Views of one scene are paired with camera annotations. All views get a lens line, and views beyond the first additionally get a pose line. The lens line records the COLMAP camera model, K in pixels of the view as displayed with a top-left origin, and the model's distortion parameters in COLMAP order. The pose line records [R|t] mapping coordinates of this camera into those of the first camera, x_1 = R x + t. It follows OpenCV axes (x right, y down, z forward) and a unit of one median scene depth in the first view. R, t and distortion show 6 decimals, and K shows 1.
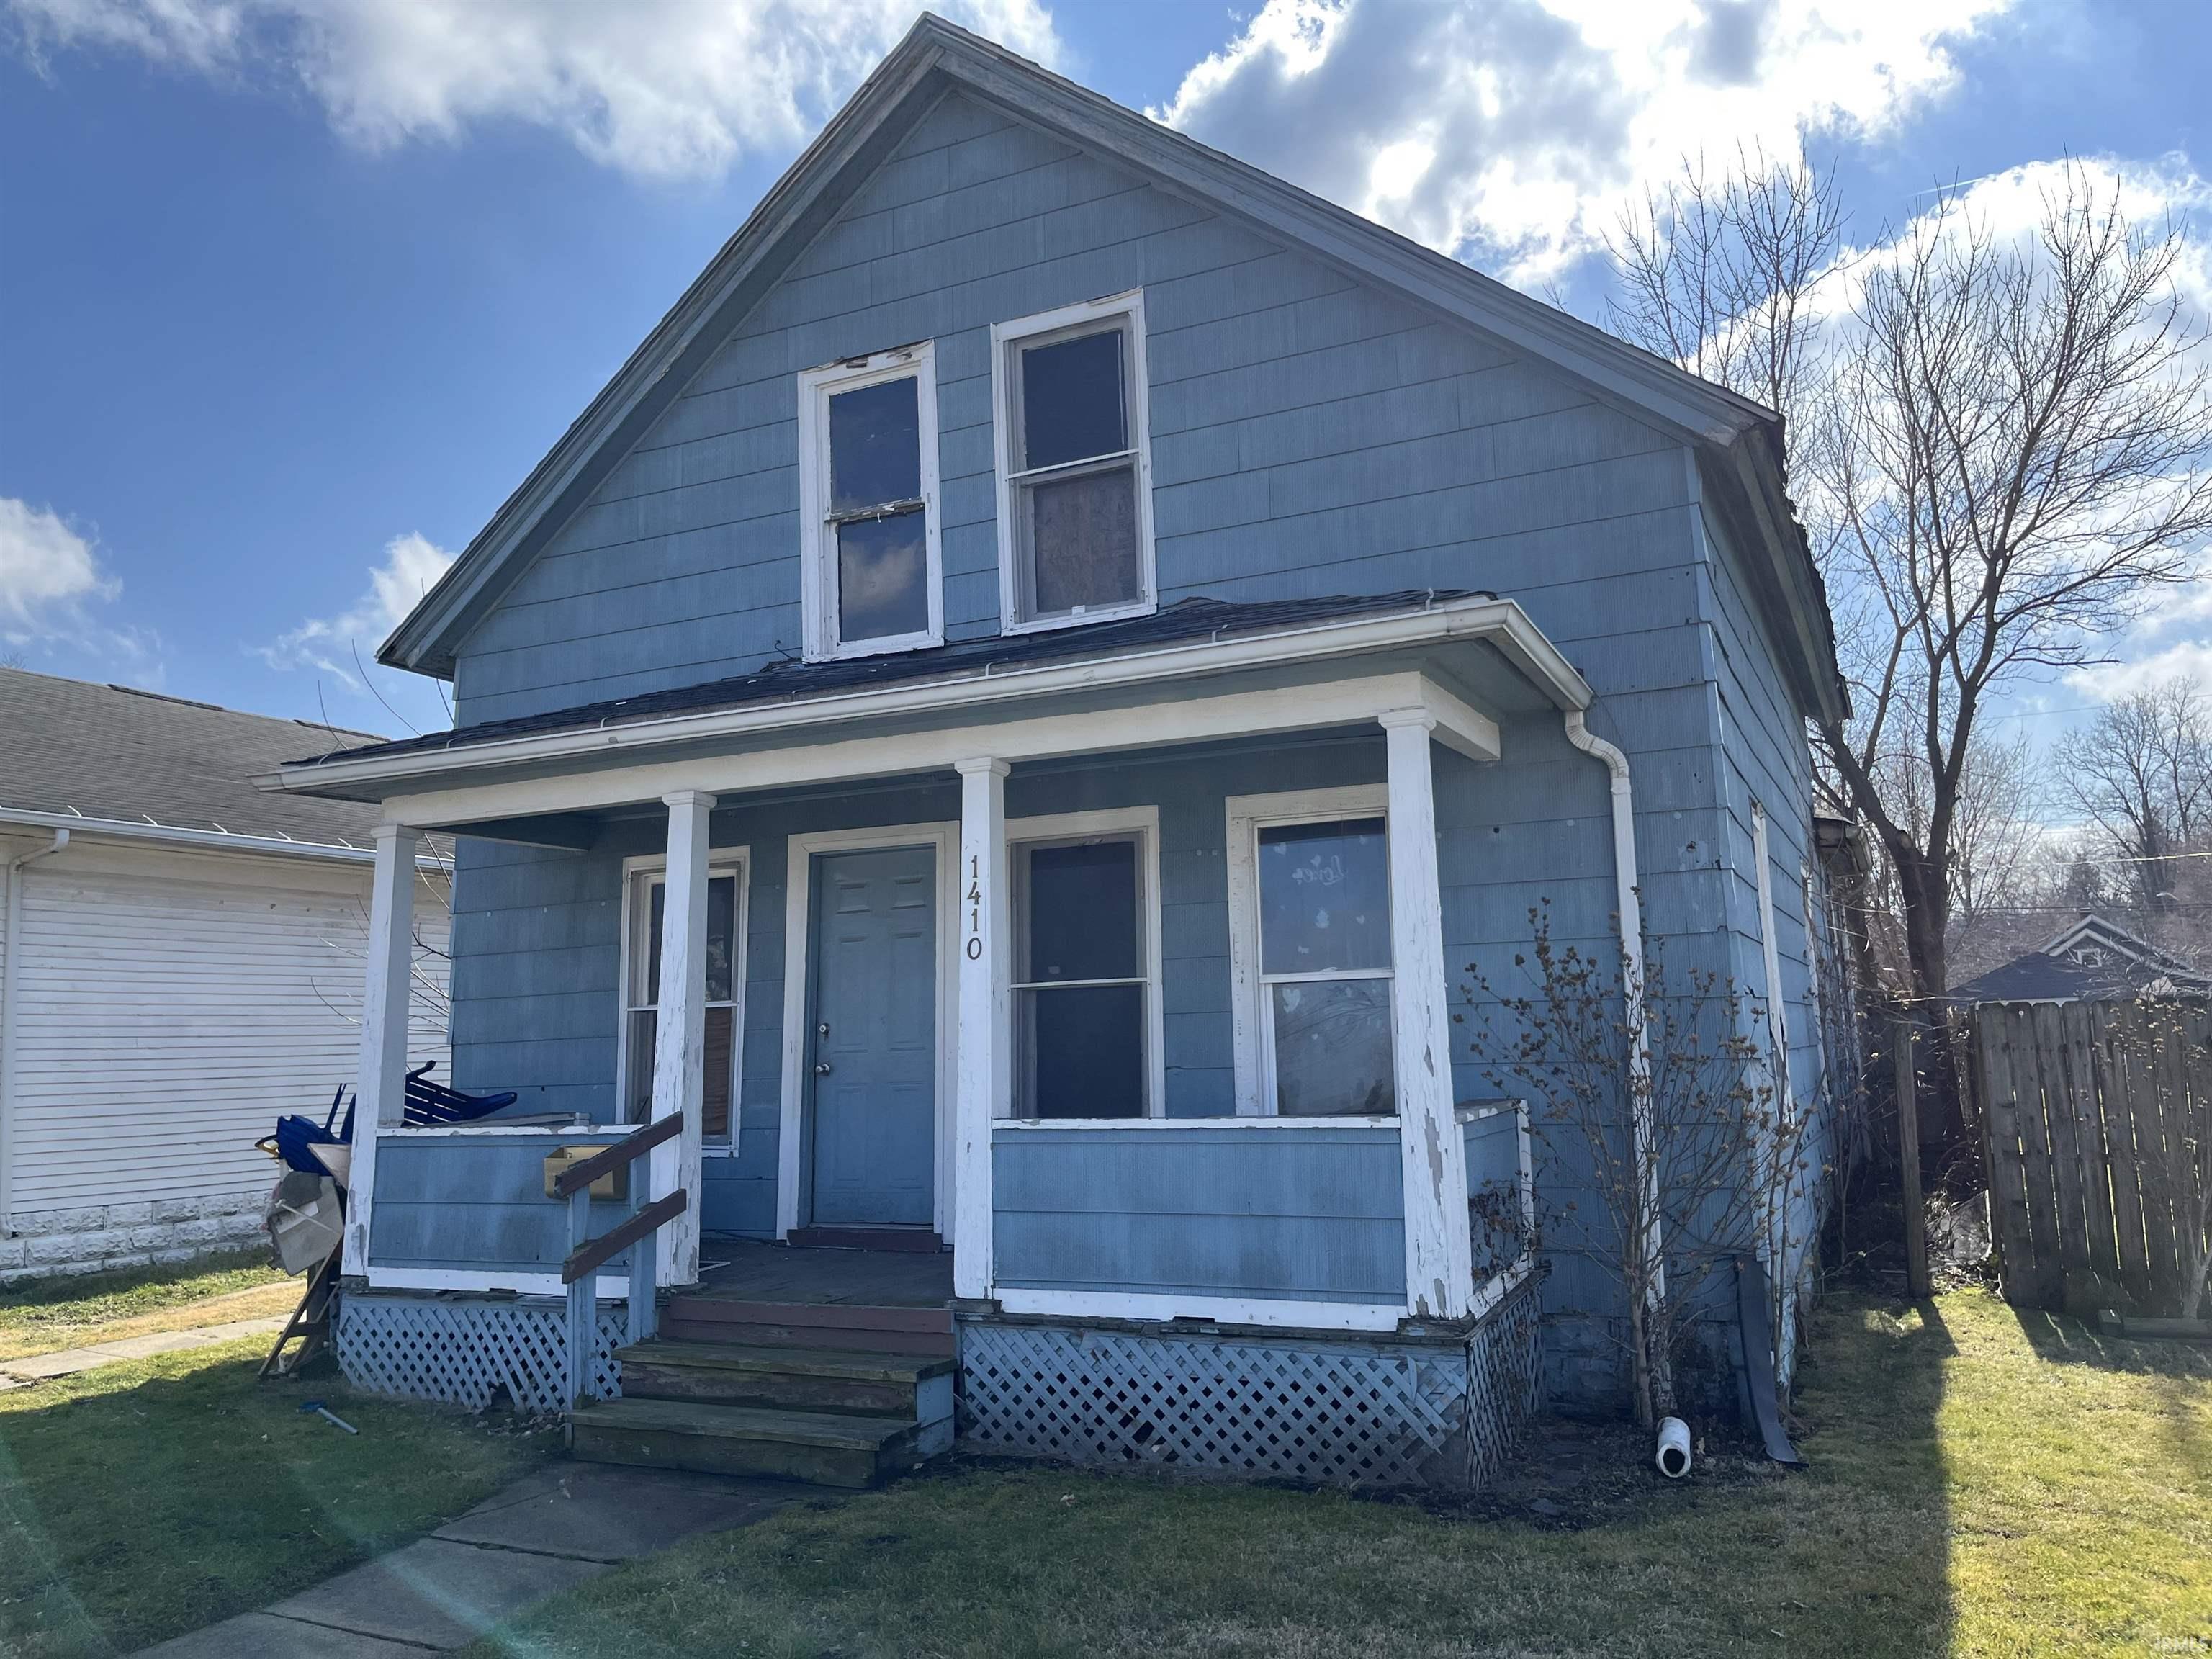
lens RADIAL K [[1679.8, 0, 1103.1], [0, 1679.8, 823.2], [0, 0, 1]] dist [0.032909, -0.000694]
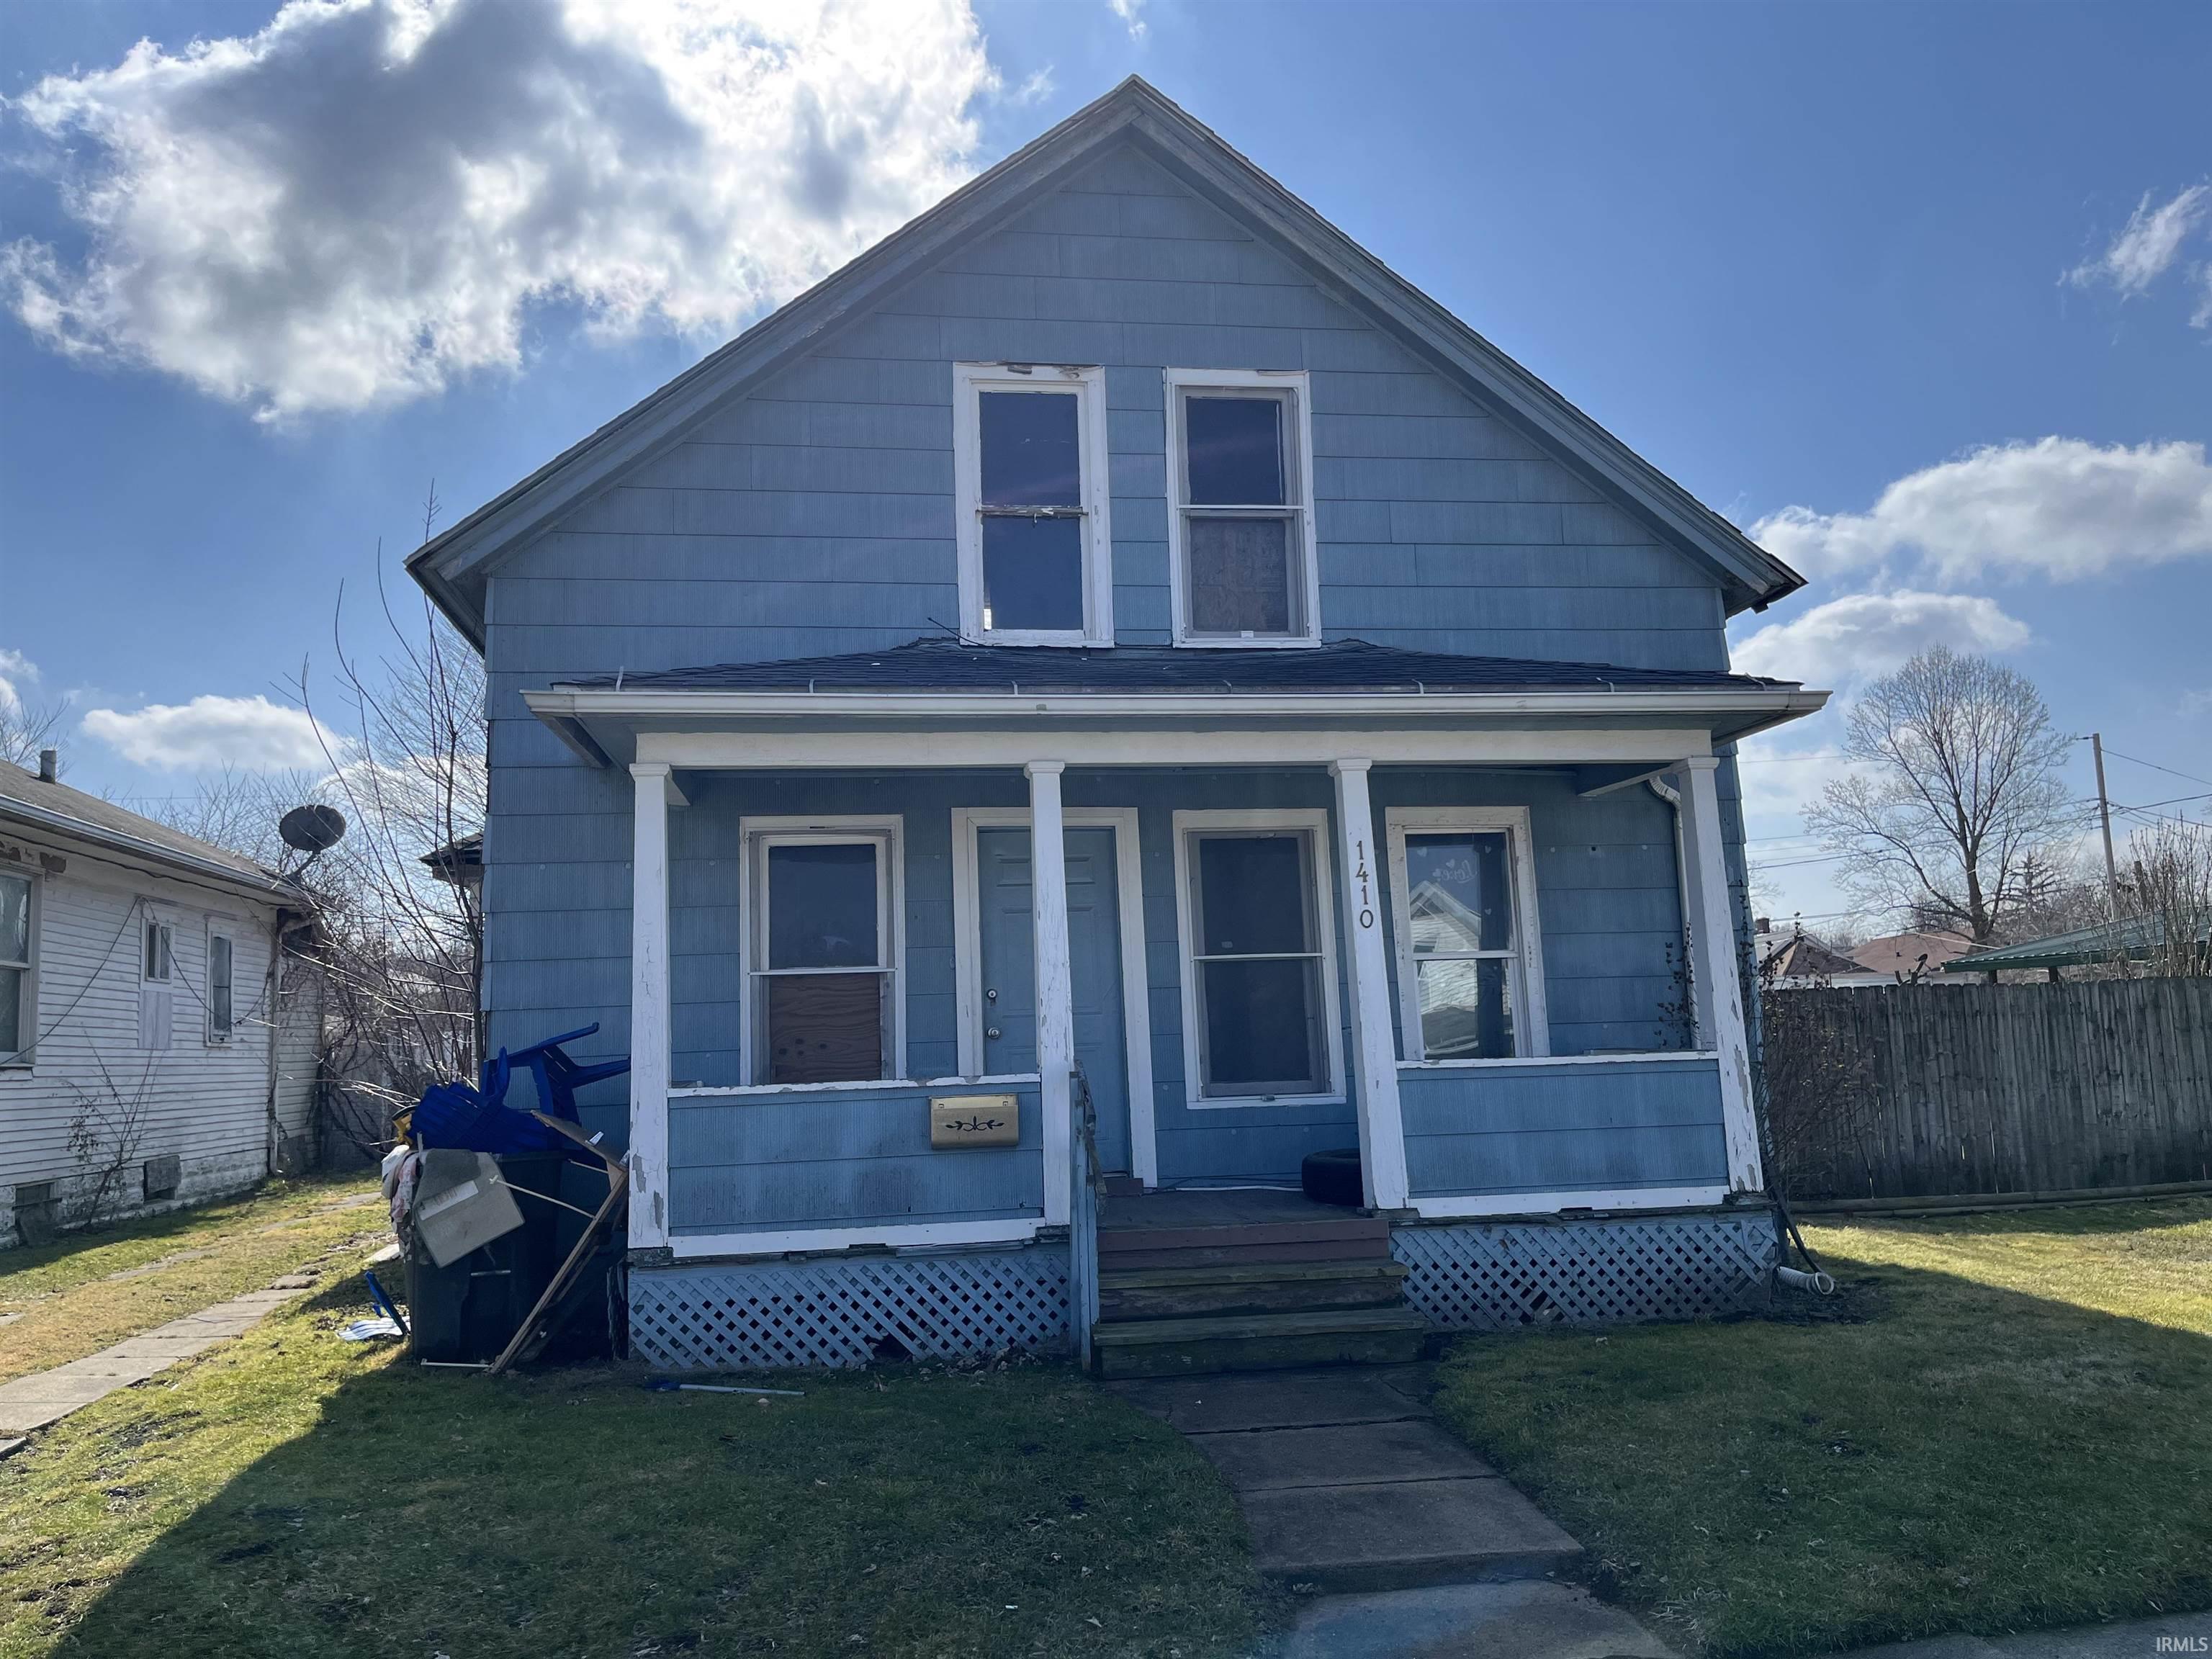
lens RADIAL K [[1679.8, 0, 1098.9], [0, 1679.8, 831.2], [0, 0, 1]] dist [0.032909, -0.000694]
pose [[0.822800, 0.071818, 0.563776, -0.848863], [-0.066579, 0.997334, -0.029880, 0.056694], [-0.564418, -0.012950, 0.825387, 0.115704]]
